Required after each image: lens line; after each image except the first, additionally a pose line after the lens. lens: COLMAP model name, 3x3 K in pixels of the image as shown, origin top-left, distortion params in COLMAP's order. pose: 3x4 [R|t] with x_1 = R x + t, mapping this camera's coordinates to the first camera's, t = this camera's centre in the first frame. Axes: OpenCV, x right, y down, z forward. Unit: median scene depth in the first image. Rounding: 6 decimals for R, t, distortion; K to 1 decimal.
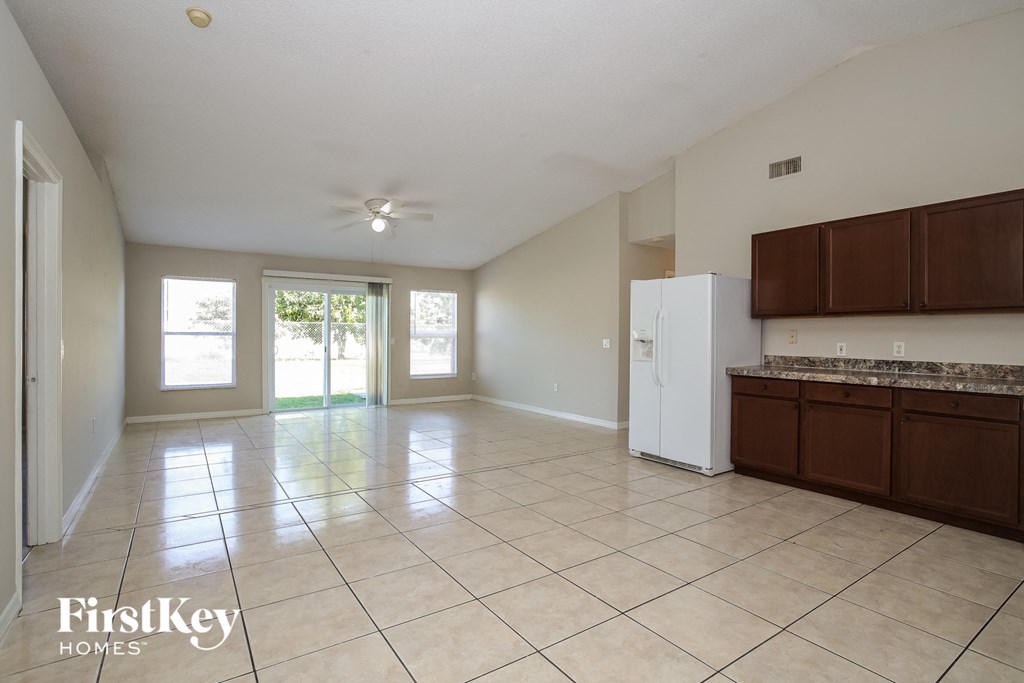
lens RADIAL K [[498.2, 0, 505.7], [0, 498.2, 339.8], [0, 0, 1]] dist [-0.039086, 0.004464]
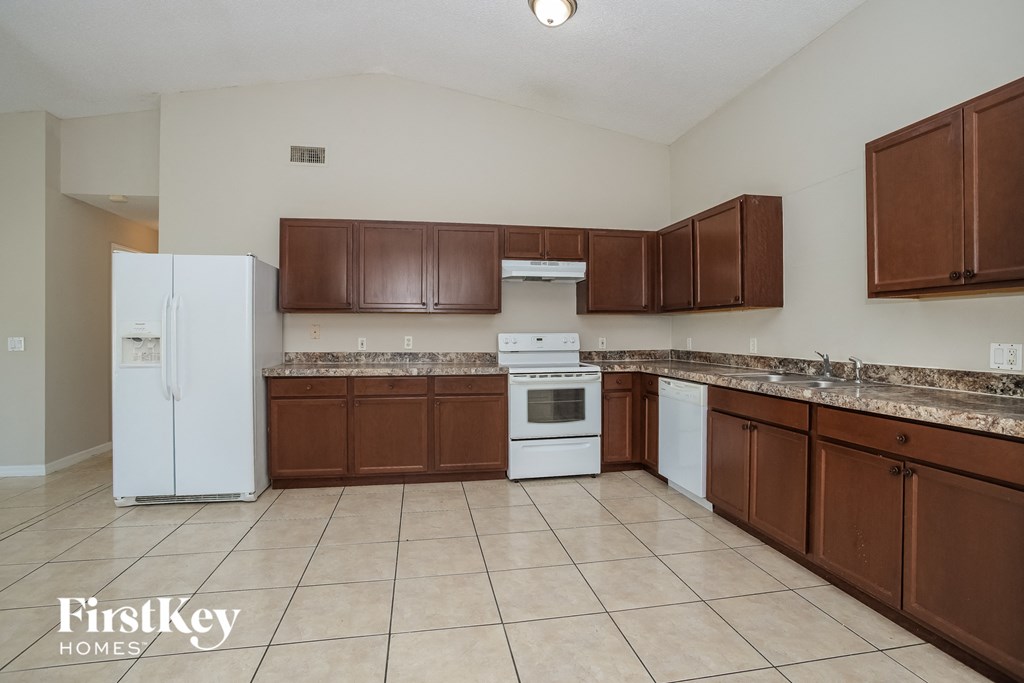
lens RADIAL K [[498.2, 0, 511.7], [0, 498.2, 335.1], [0, 0, 1]] dist [-0.039086, 0.004464]
pose [[0.398803, -0.008110, 0.917001, -0.178124], [0.008033, 0.999953, 0.005351, -0.003035], [-0.917001, 0.005232, 0.398850, 0.296461]]
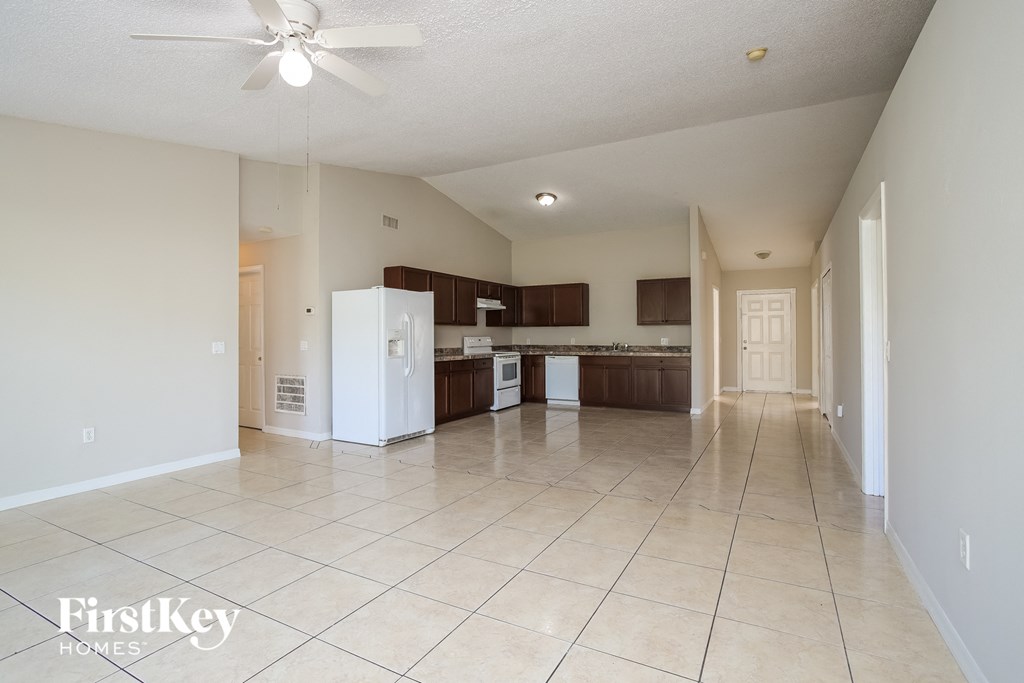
lens RADIAL K [[498.2, 0, 509.8], [0, 498.2, 337.2], [0, 0, 1]] dist [-0.039086, 0.004464]
pose [[-0.460716, -0.001861, 0.887546, -1.094550], [0.011429, 0.999902, 0.008029, -0.014581], [-0.887474, 0.013843, -0.460650, 1.627050]]
